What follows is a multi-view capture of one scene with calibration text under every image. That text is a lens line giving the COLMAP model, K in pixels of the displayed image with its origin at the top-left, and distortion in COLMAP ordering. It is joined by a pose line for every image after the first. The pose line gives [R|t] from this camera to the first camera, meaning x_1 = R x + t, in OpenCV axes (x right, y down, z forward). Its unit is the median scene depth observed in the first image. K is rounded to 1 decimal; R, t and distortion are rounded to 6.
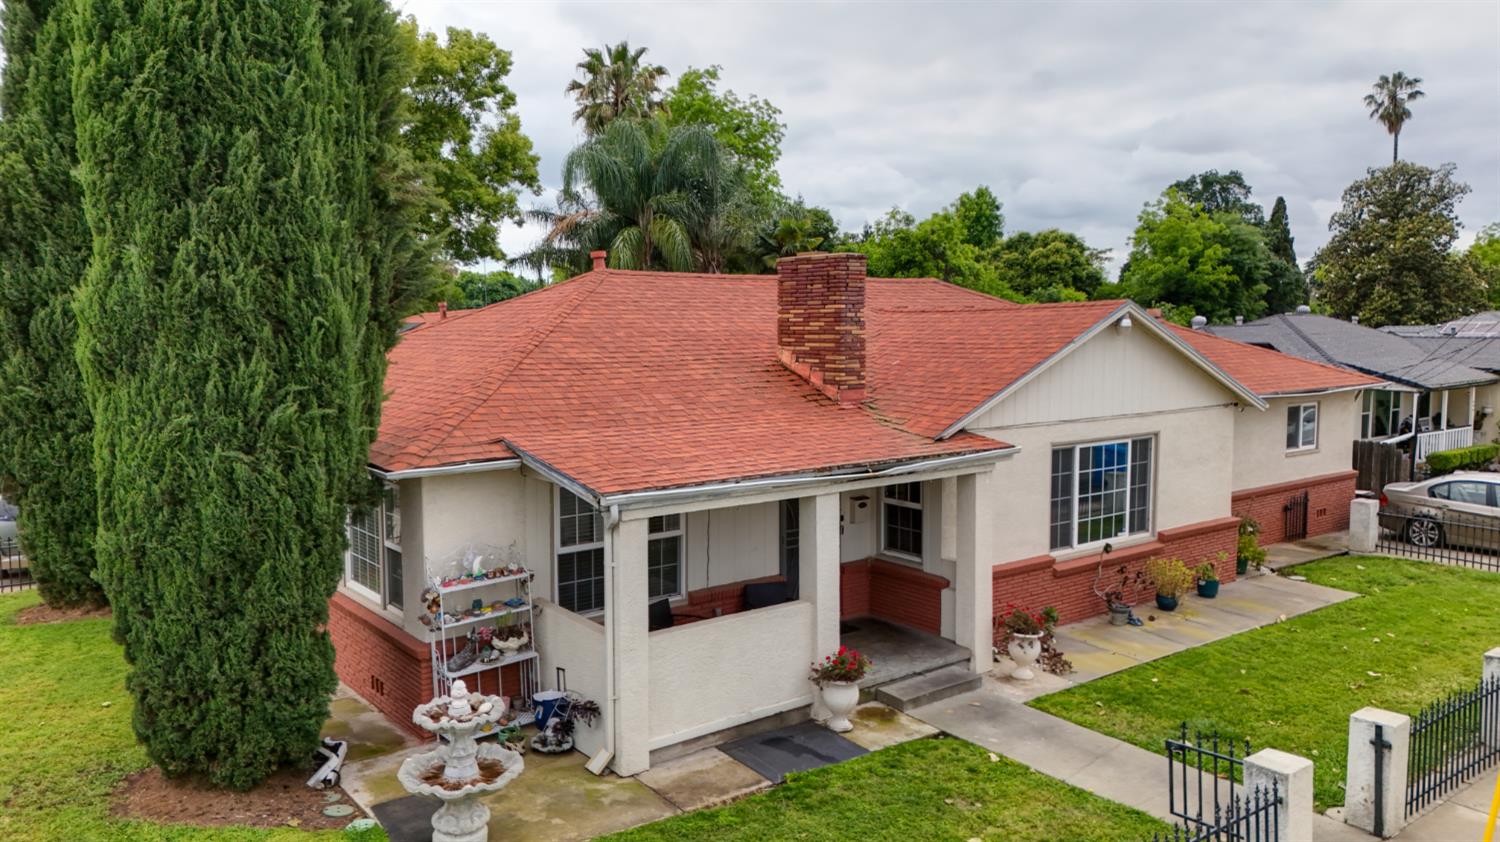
lens RADIAL K [[1105.7, 0, 750.0], [0, 1105.7, 421.0], [0, 0, 1]] dist [0.079107, -0.075603]
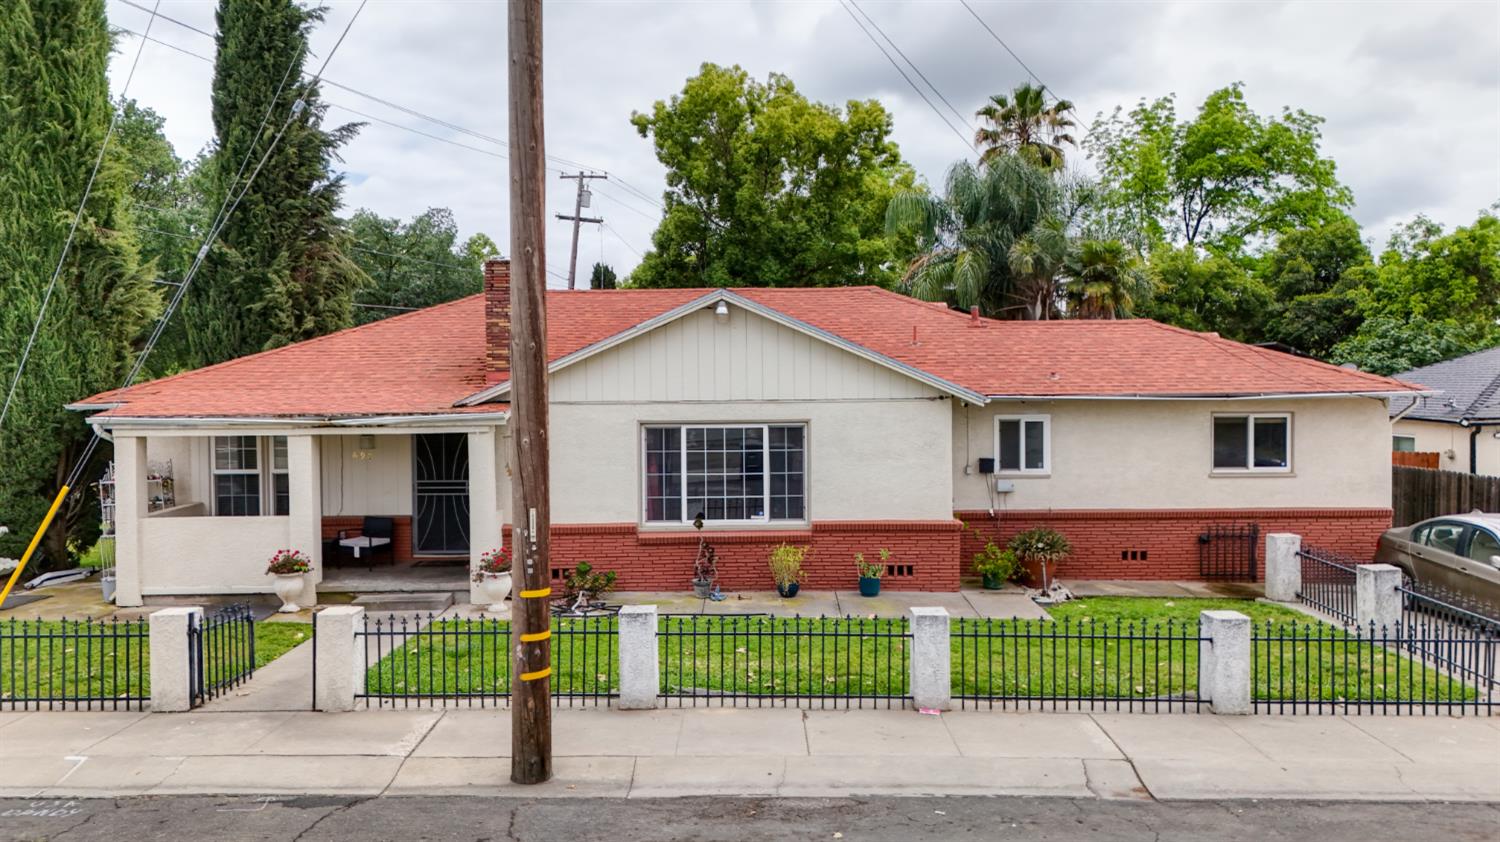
lens RADIAL K [[1105.7, 0, 750.0], [0, 1105.7, 421.0], [0, 0, 1]] dist [0.079107, -0.075603]
pose [[0.786543, 0.017150, -0.617298, 0.935680], [-0.050558, 0.998047, -0.036691, 0.049659], [0.615463, 0.060068, 0.785873, 0.190721]]
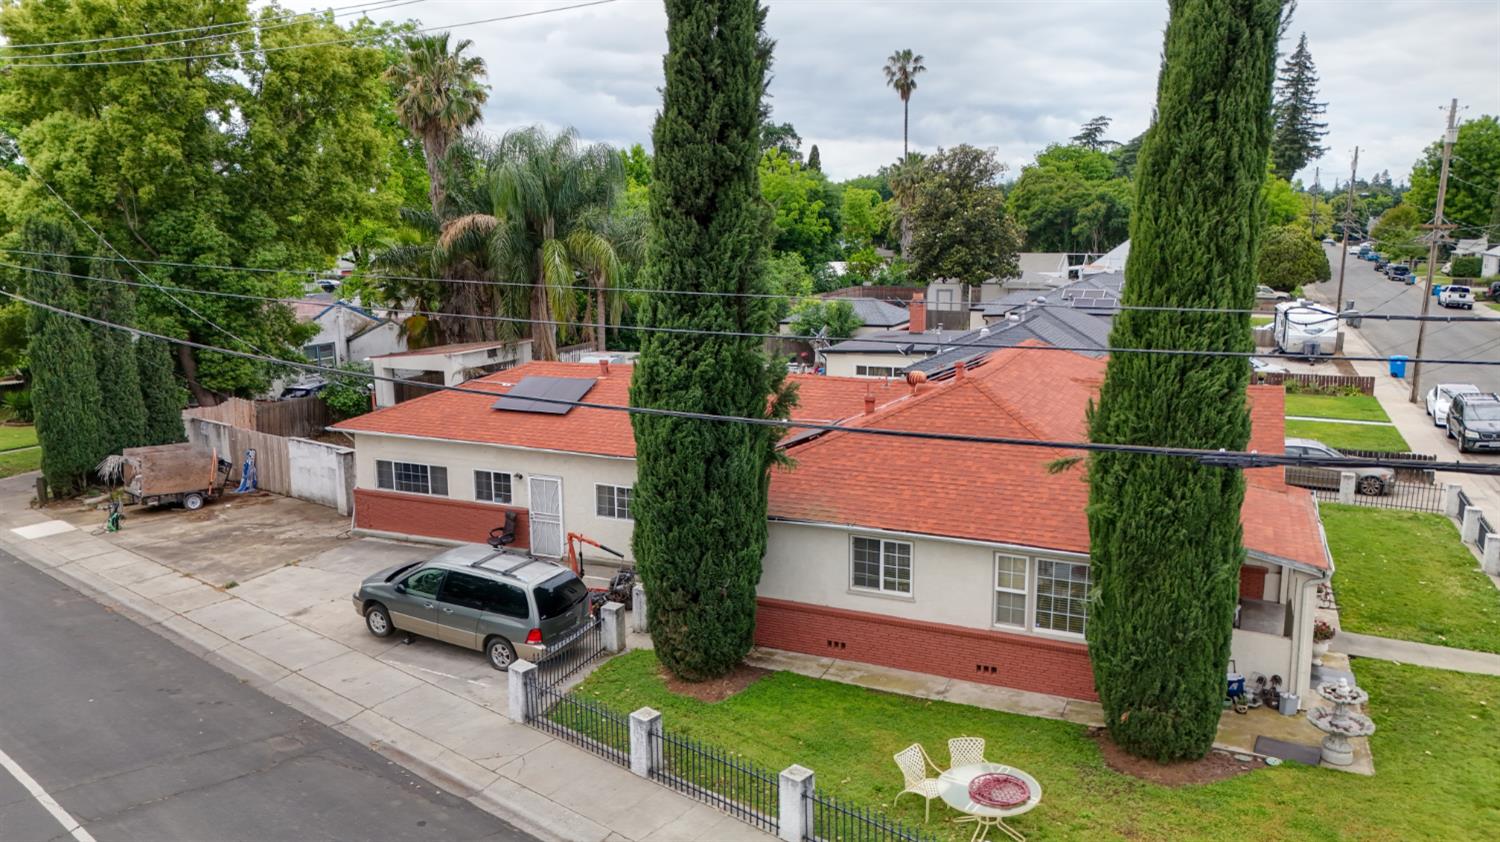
lens RADIAL K [[1105.7, 0, 750.0], [0, 1105.7, 421.0], [0, 0, 1]] dist [0.079107, -0.075603]
pose [[0.880181, -0.088987, 0.466221, -1.068761], [0.044919, 0.993476, 0.104820, -0.244066], [-0.472508, -0.071319, 0.878436, -0.110807]]
